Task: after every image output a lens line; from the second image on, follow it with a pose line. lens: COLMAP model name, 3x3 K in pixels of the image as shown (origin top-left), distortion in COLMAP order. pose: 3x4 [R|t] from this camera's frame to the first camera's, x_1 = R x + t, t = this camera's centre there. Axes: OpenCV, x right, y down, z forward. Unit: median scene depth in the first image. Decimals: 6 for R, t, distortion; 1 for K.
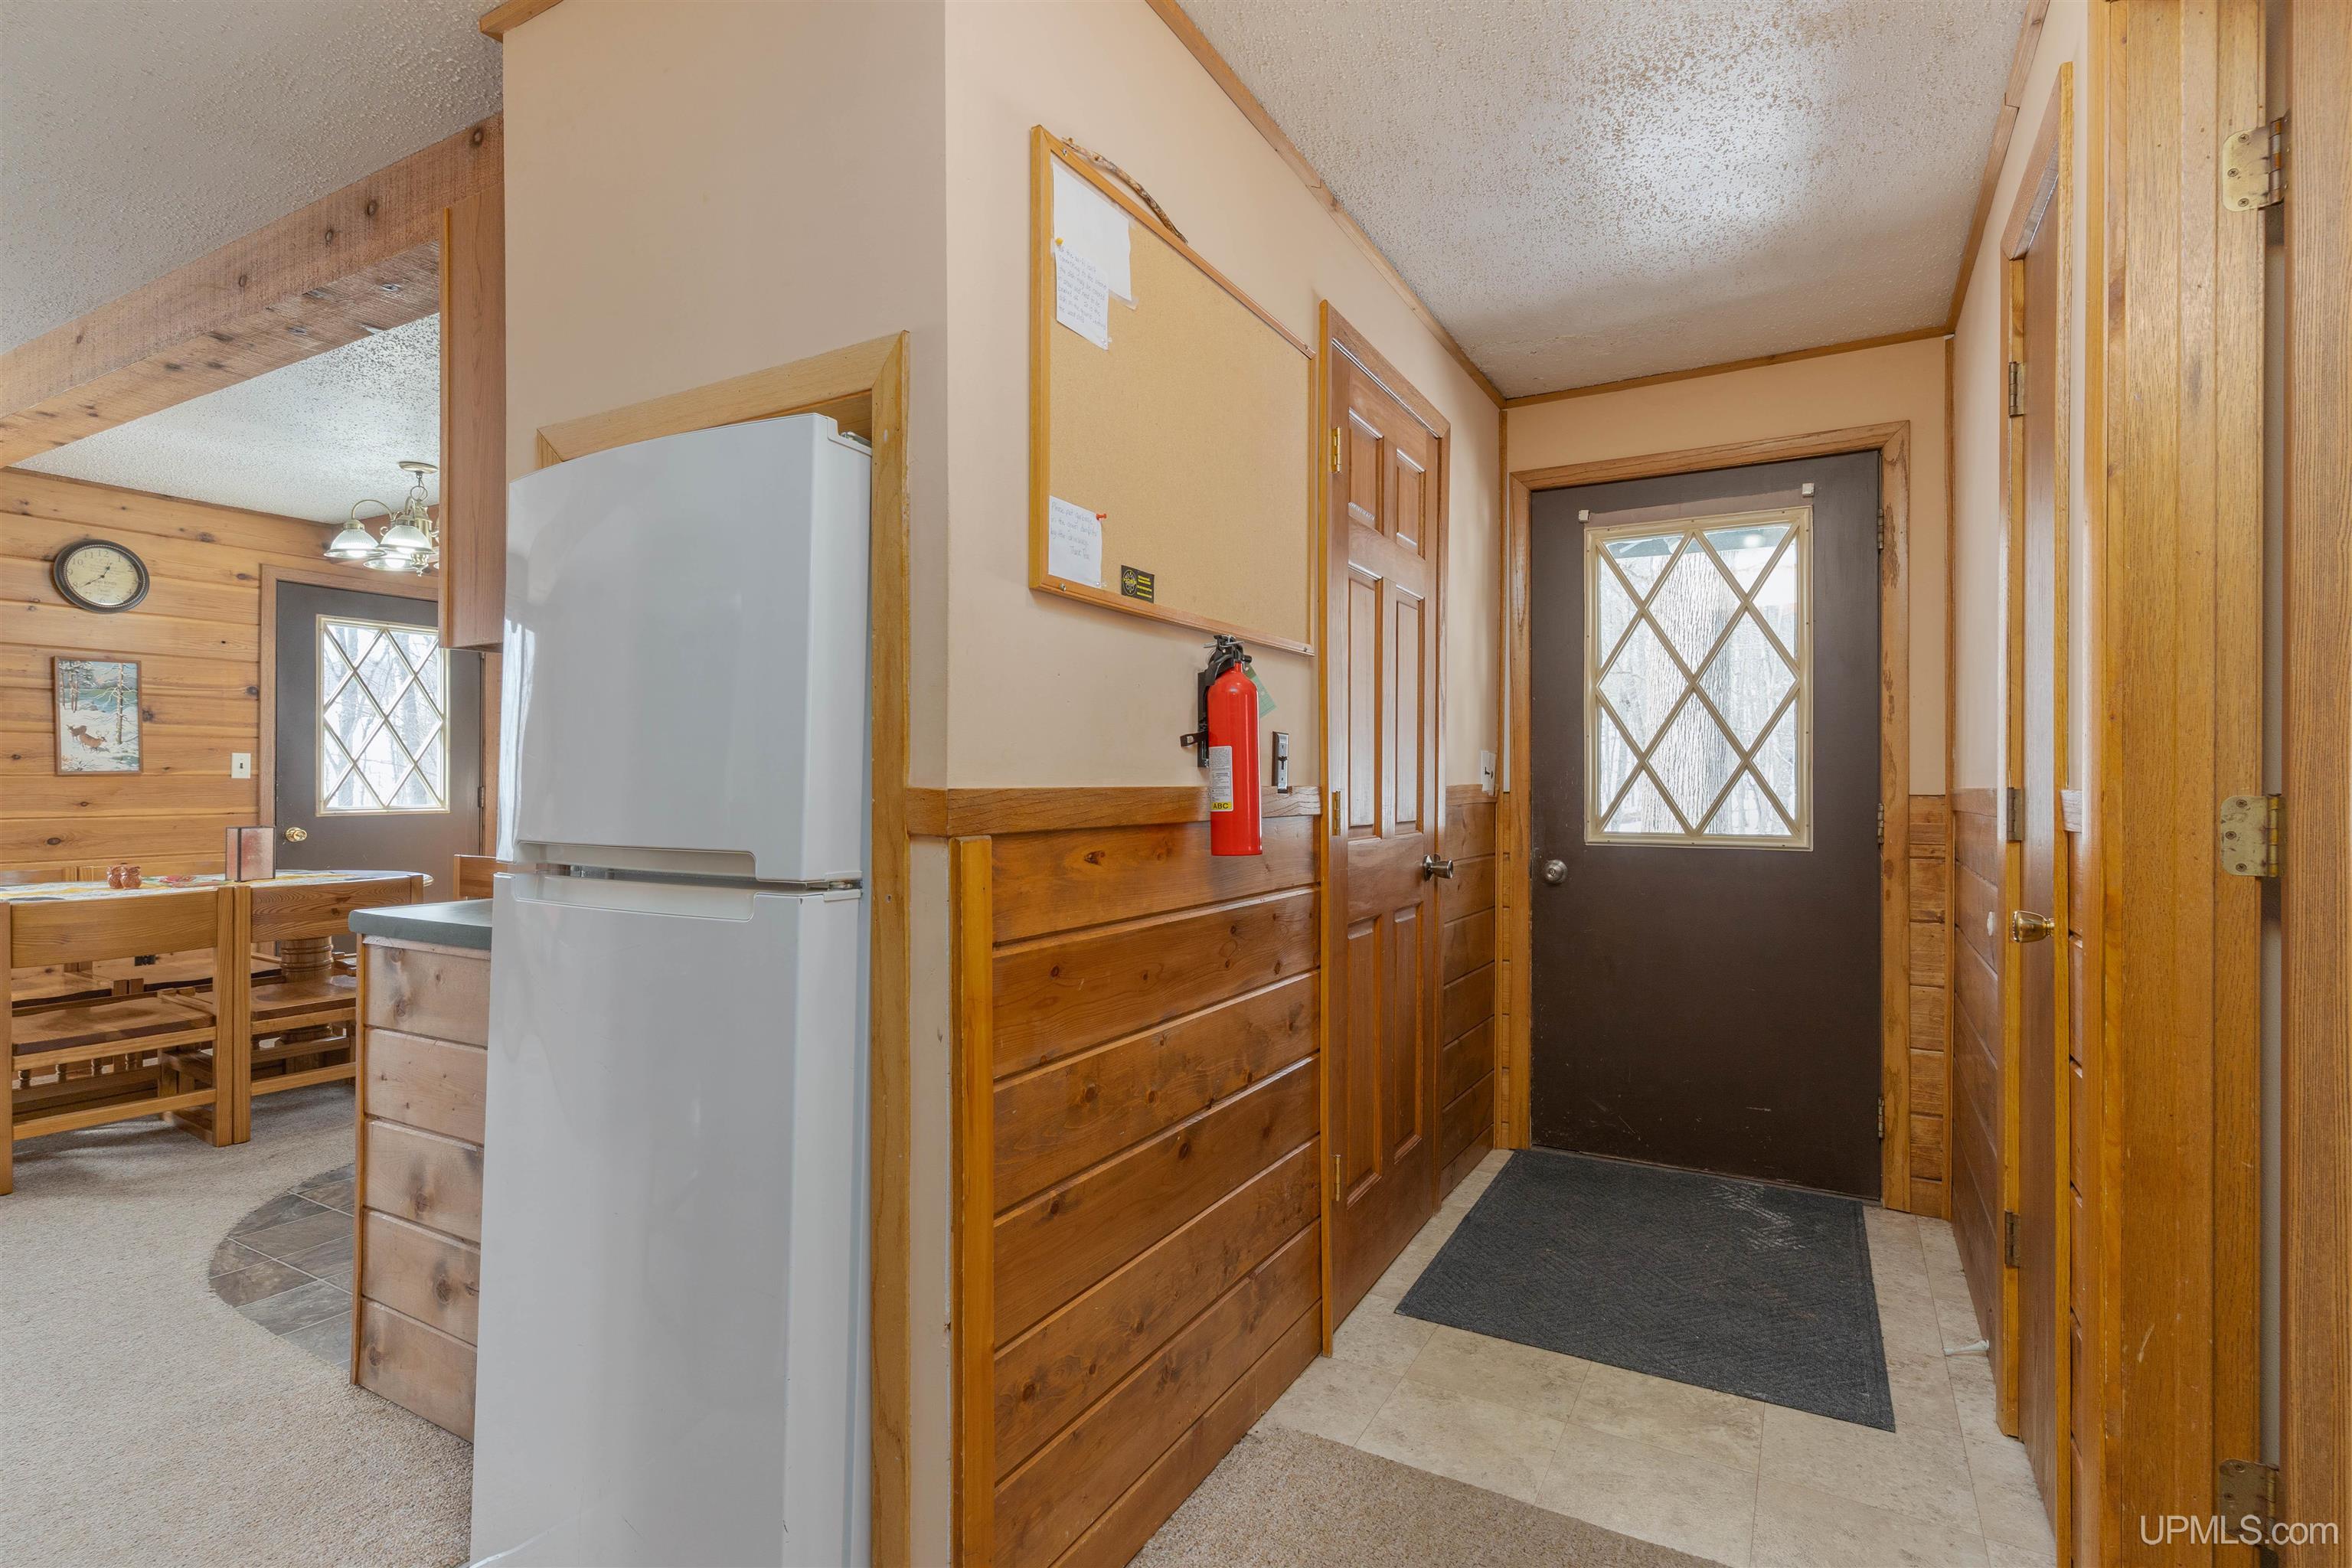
lens RADIAL K [[1134.0, 0, 1179.4], [0, 1134.0, 775.8], [0, 0, 1]] dist [0.002350, 0.000813]
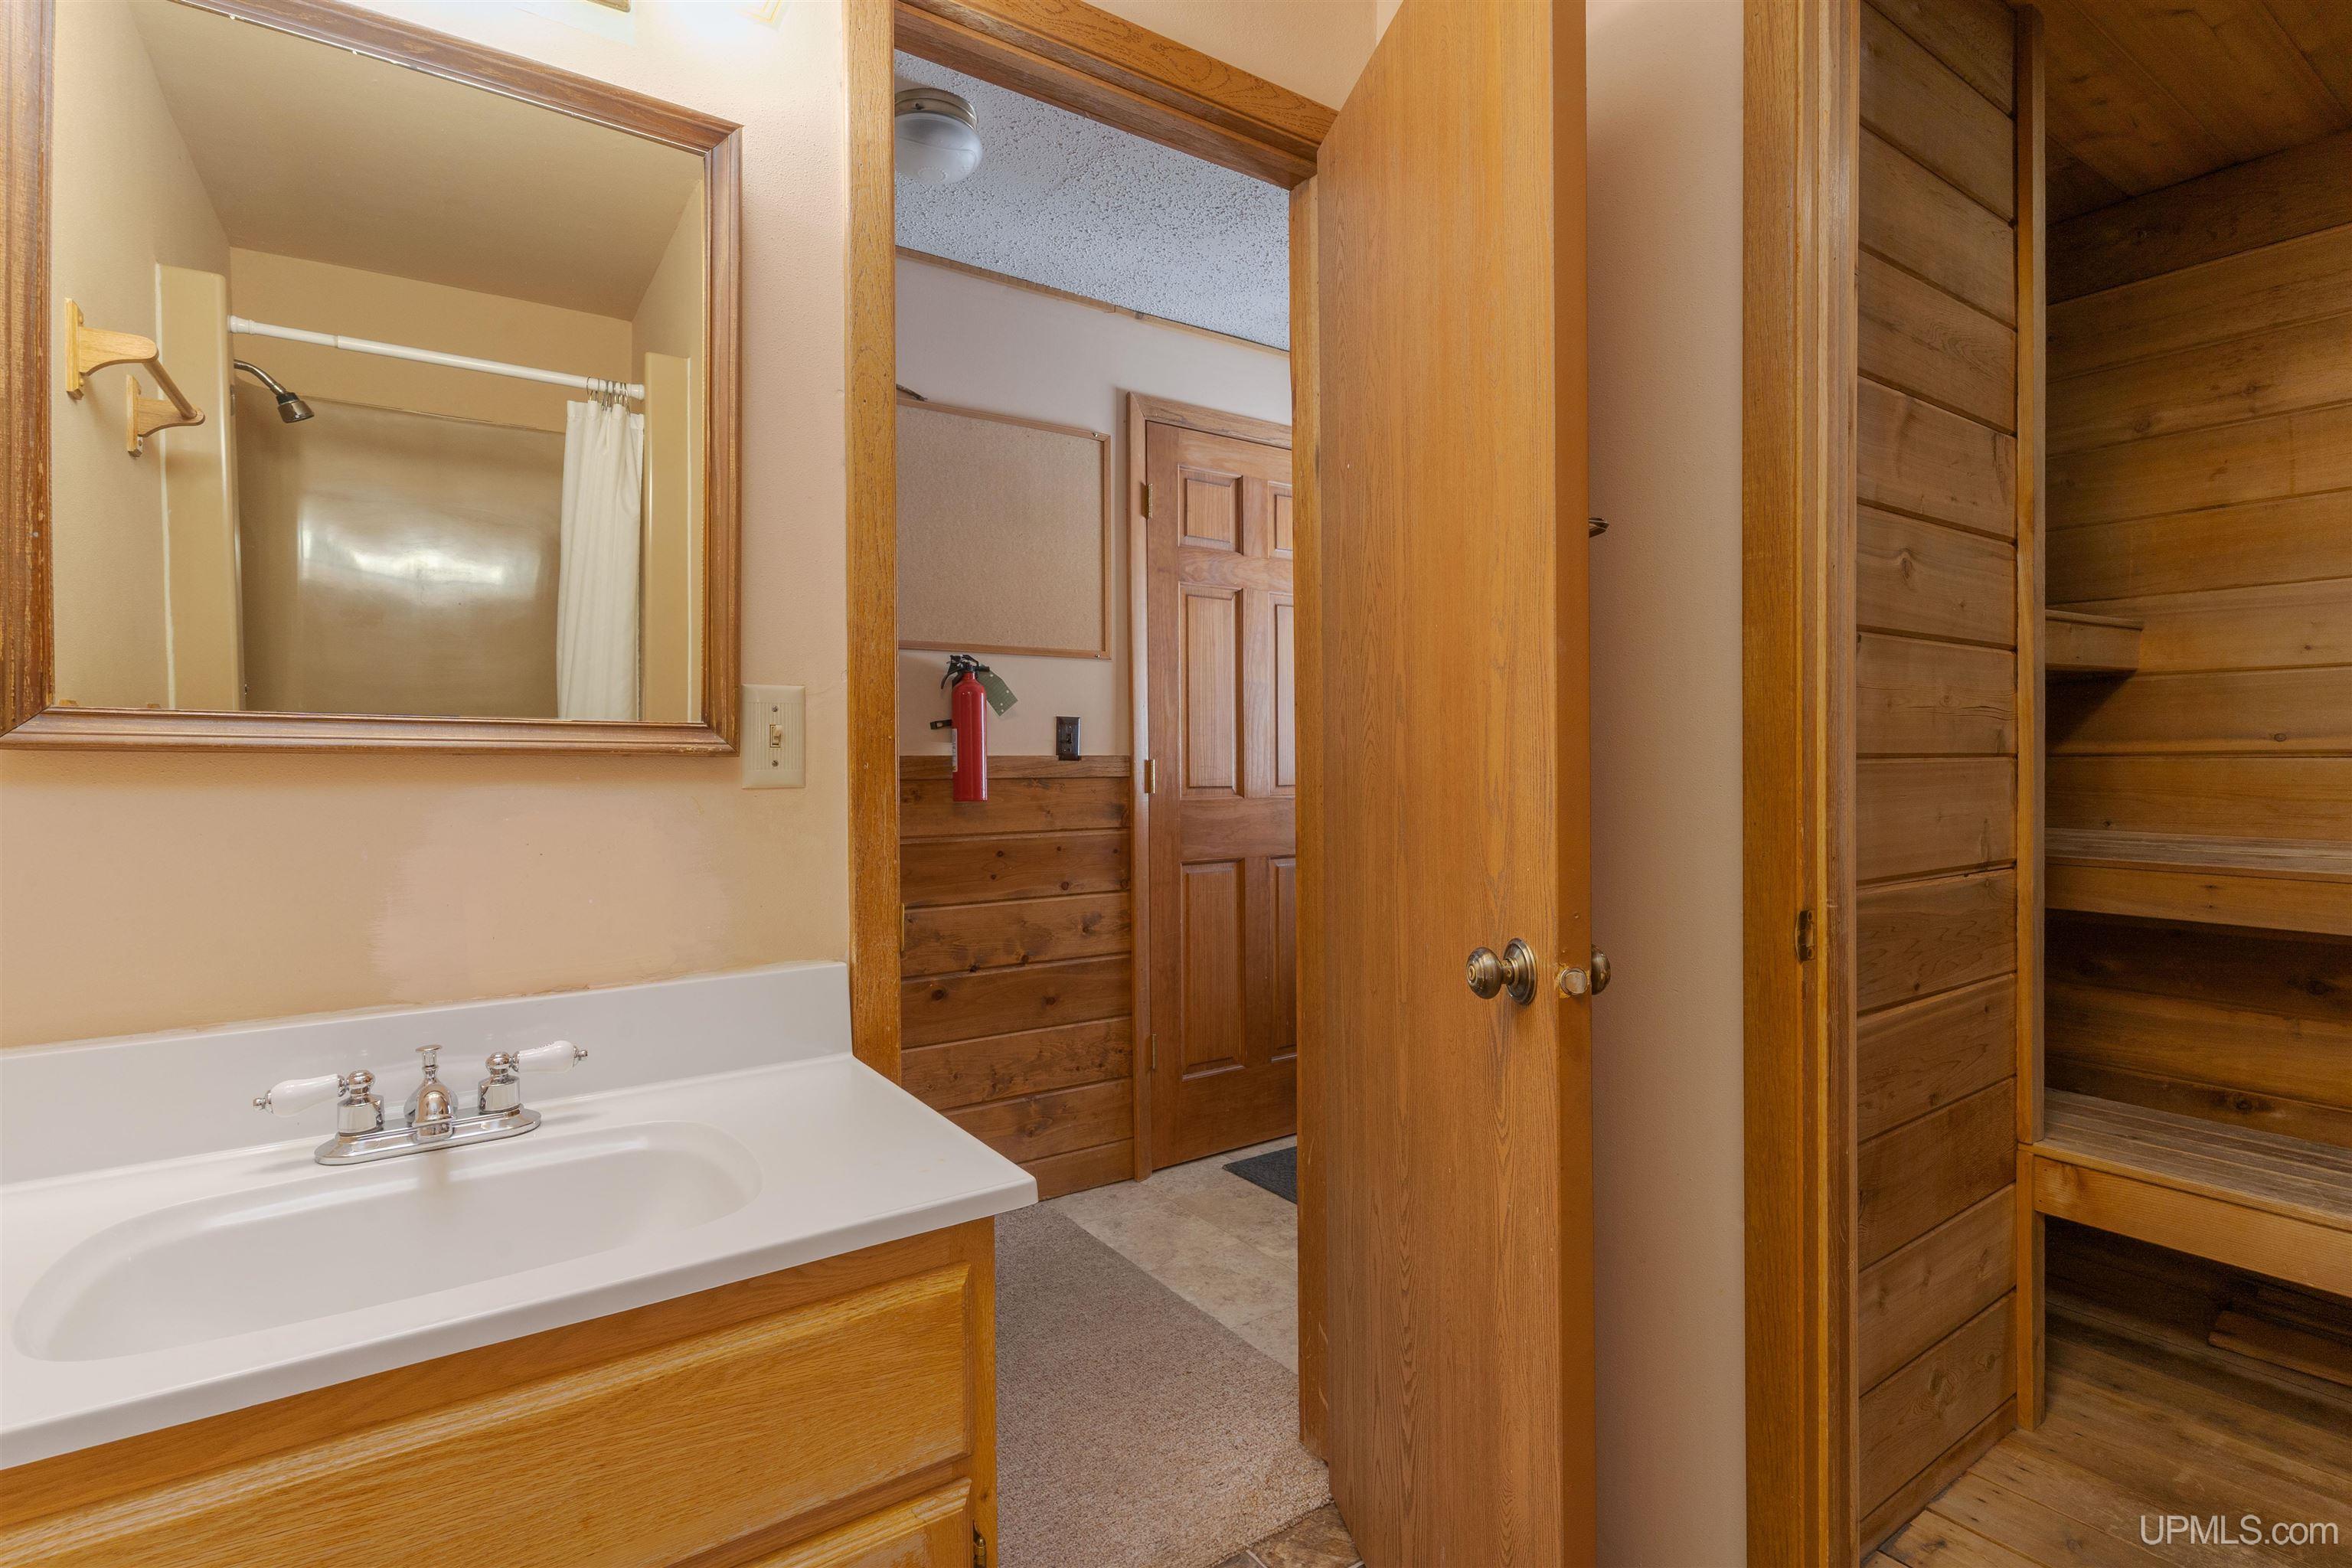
lens RADIAL K [[1134.0, 0, 1188.2], [0, 1134.0, 769.6], [0, 0, 1]] dist [0.002350, 0.000813]
pose [[0.899681, -0.004423, -0.436525, 0.805878], [0.010541, 0.999877, 0.011593, 0.011951], [0.436420, -0.015032, 0.899618, -0.178463]]
